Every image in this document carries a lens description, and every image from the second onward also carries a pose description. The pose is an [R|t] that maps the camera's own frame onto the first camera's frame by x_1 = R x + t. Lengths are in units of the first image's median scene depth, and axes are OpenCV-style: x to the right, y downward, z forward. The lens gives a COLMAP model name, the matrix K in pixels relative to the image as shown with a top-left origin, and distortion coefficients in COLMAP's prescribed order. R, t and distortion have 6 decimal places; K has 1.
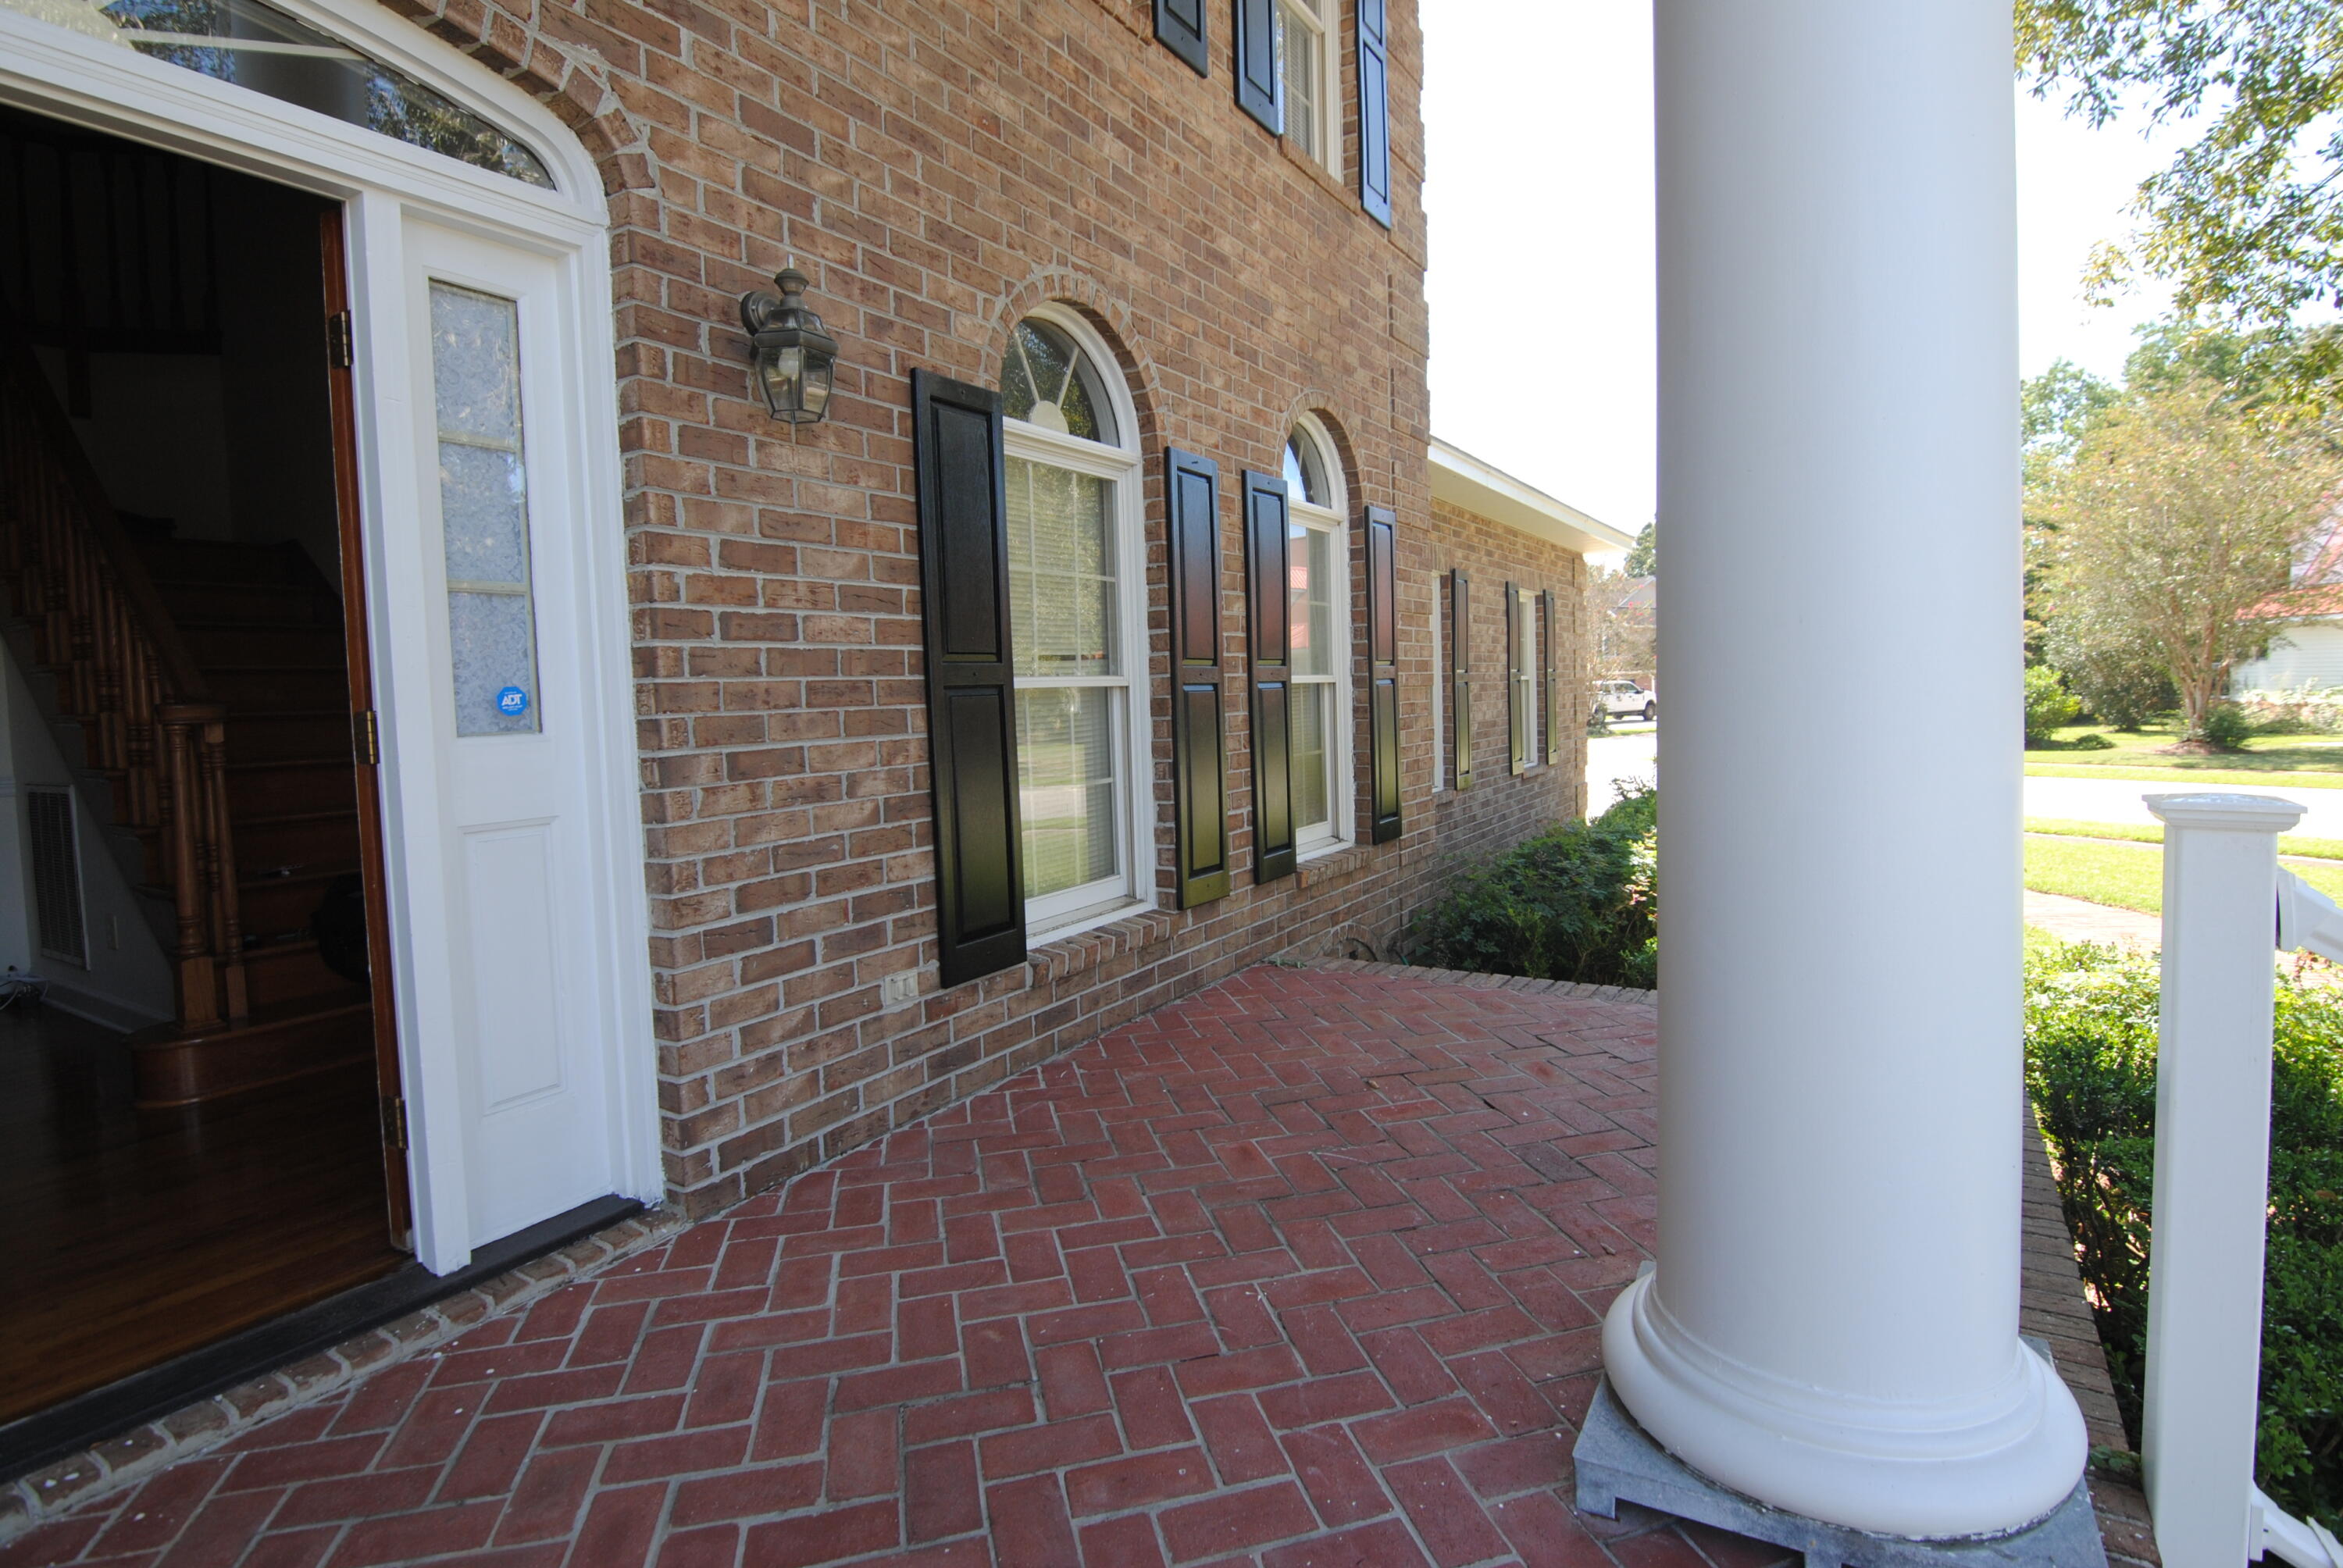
lens RADIAL K [[1157.4, 0, 1187.2], [0, 1157.4, 734.7], [0, 0, 1]] dist [-0.002456, -0.000252]
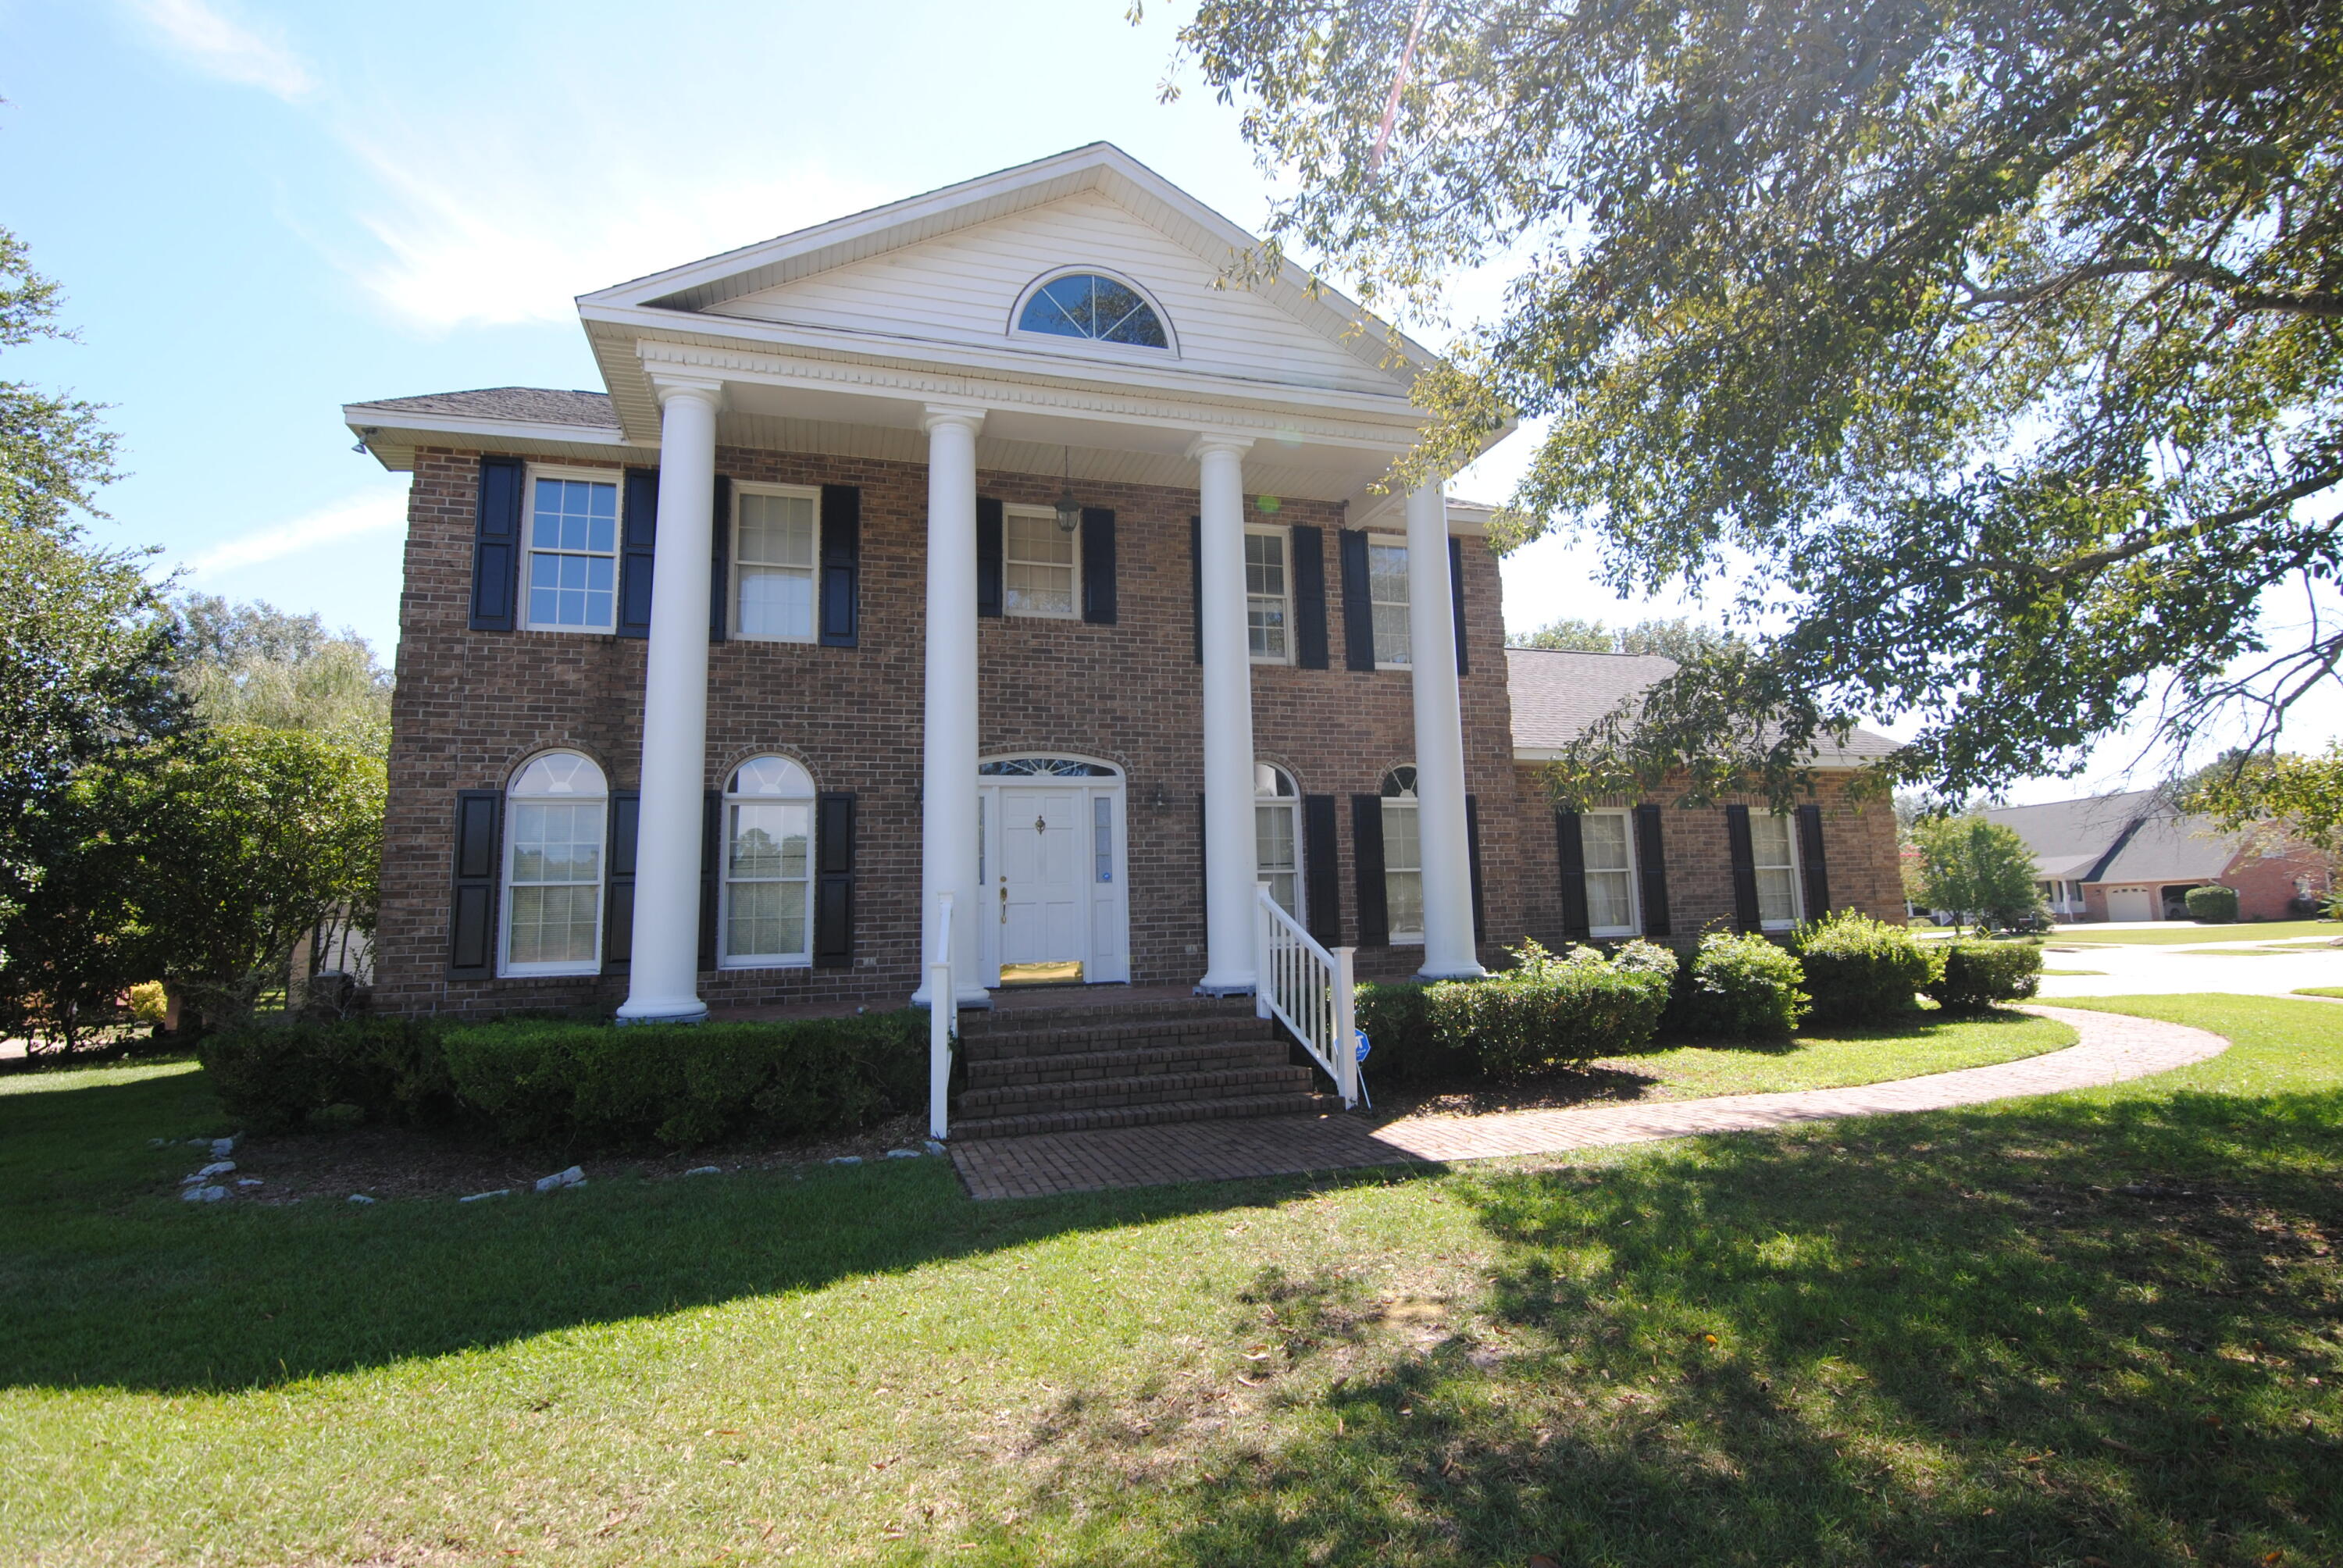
lens RADIAL K [[1157.4, 0, 1187.2], [0, 1157.4, 734.7], [0, 0, 1]] dist [-0.002456, -0.000252]
pose [[0.756124, -0.106905, -0.645637, 1.693034], [-0.015409, 0.983385, -0.180875, 0.152866], [0.654246, 0.146712, 0.741914, -1.473978]]
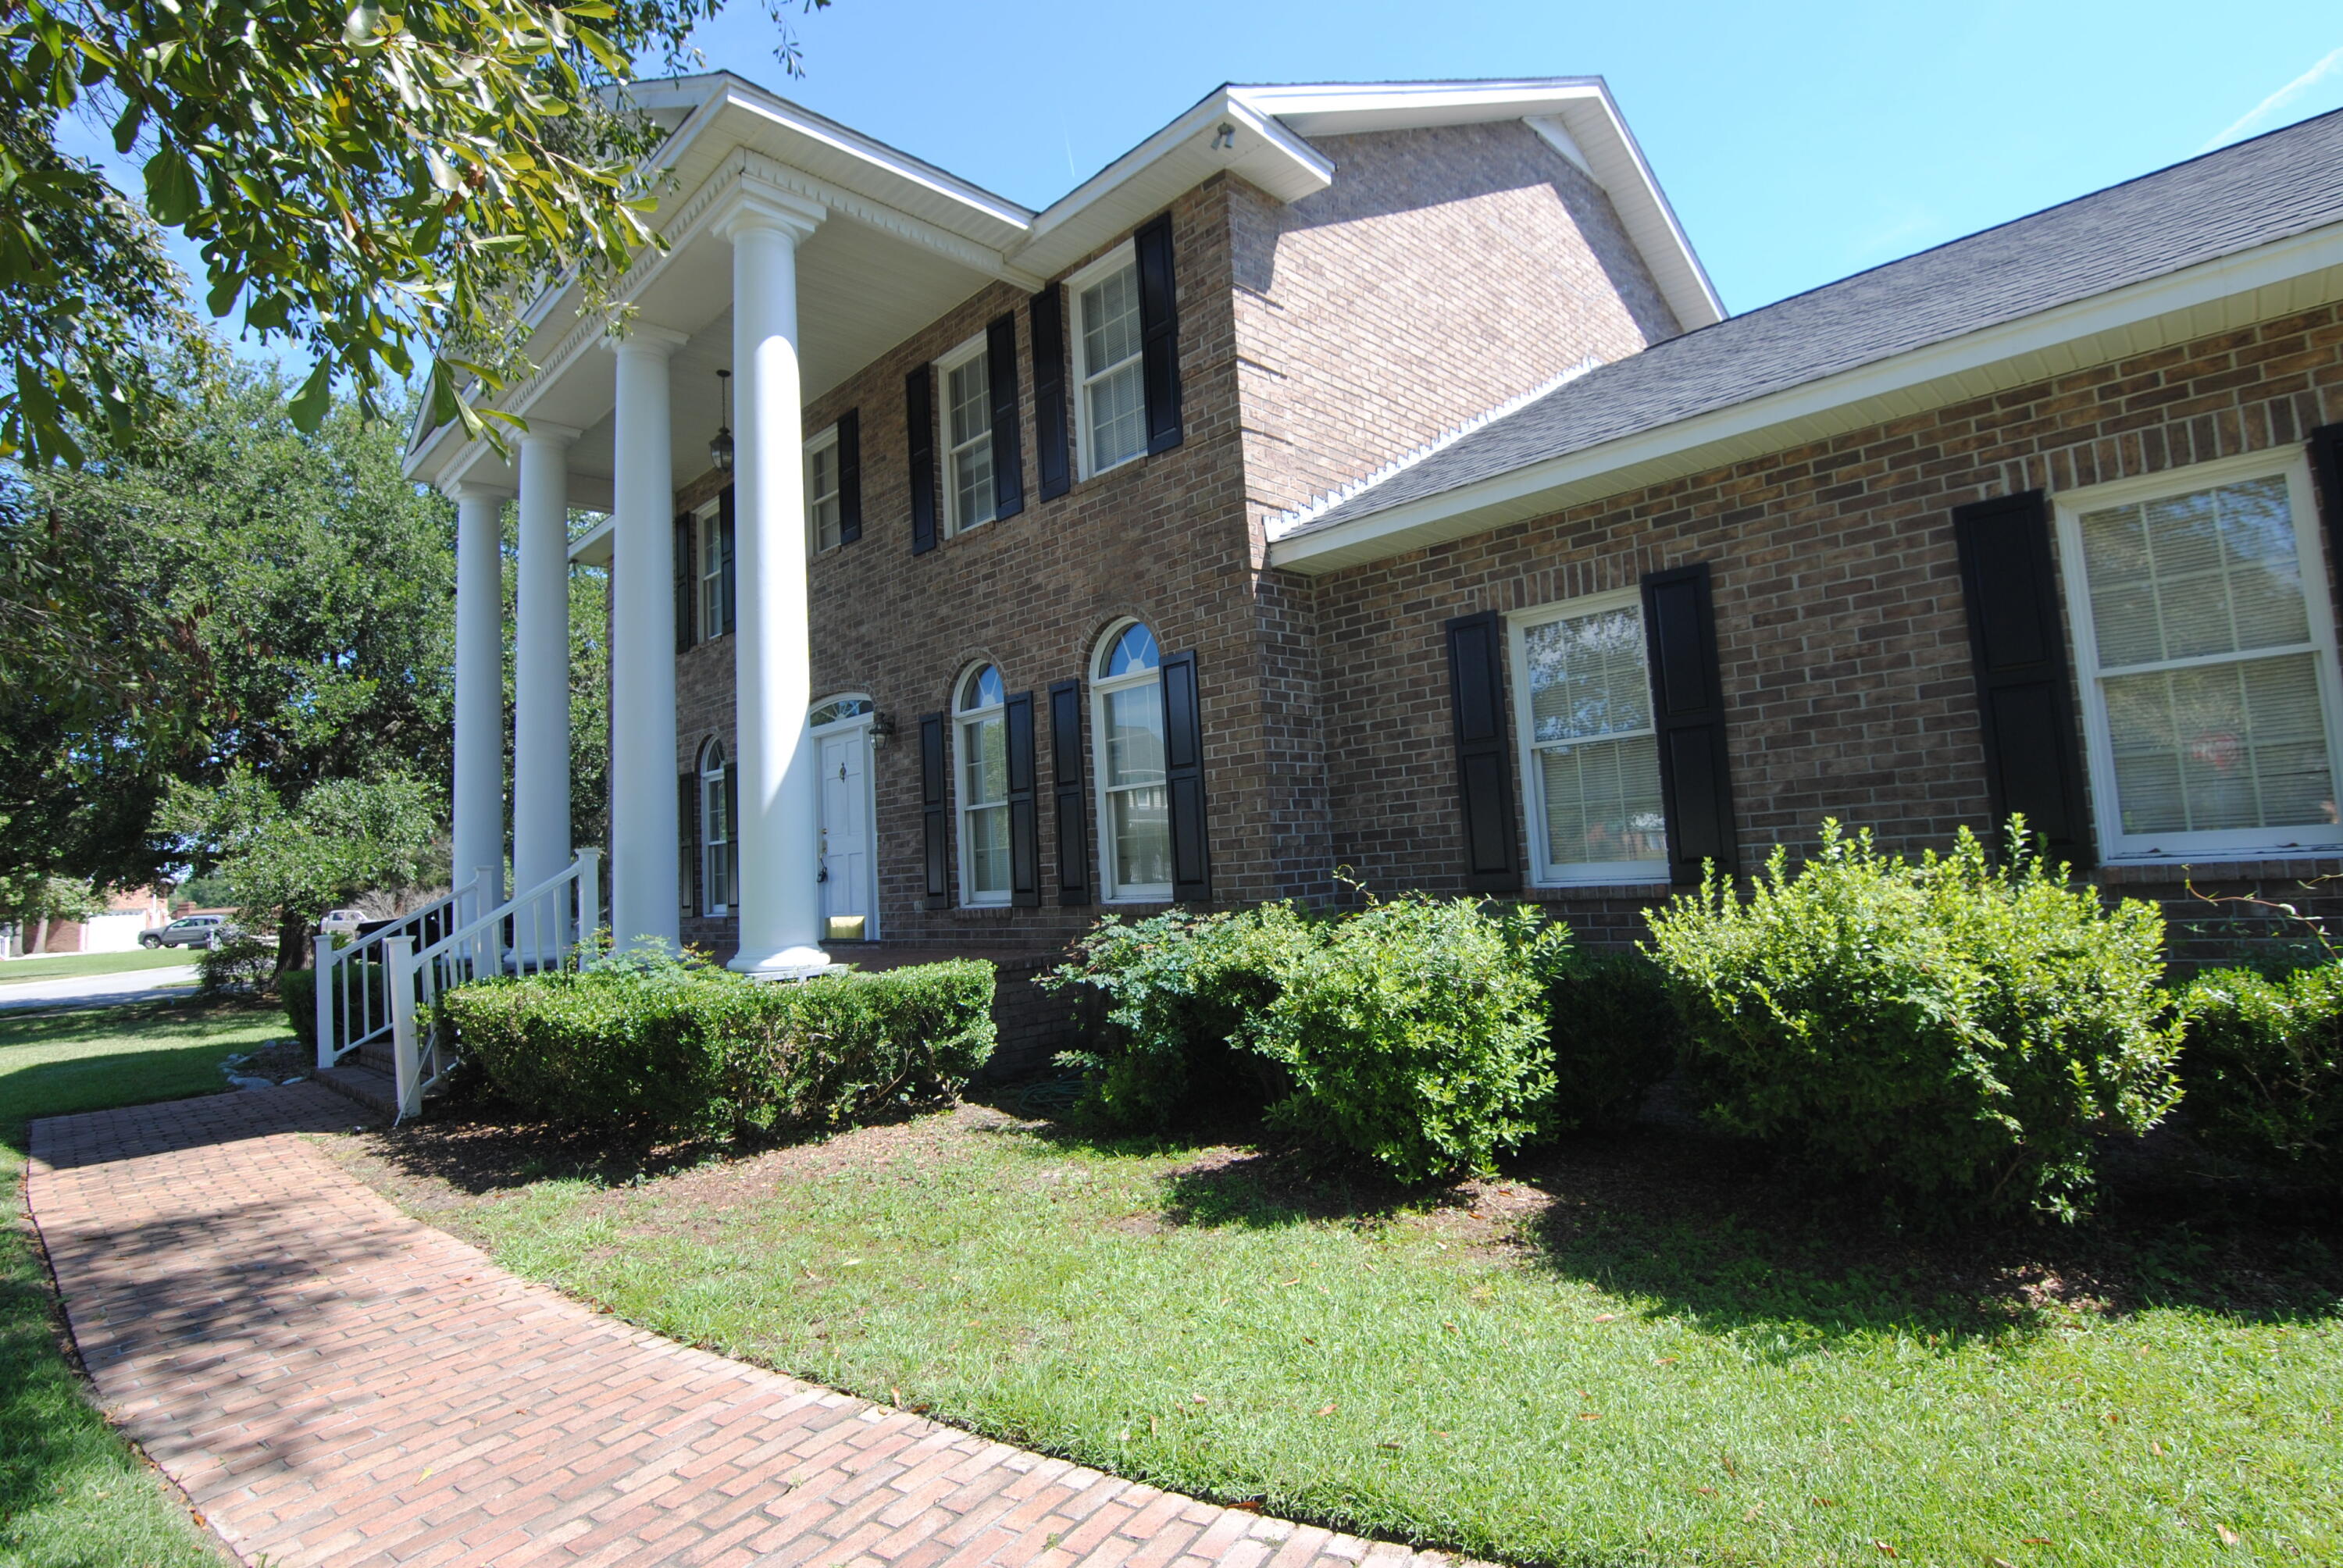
lens RADIAL K [[1157.4, 0, 1187.2], [0, 1157.4, 734.7], [0, 0, 1]] dist [-0.002456, -0.000252]
pose [[-0.220051, -0.071783, -0.972844, 1.997207], [0.027657, 0.996429, -0.079779, 0.012026], [0.975096, -0.044462, -0.217280, 1.757287]]
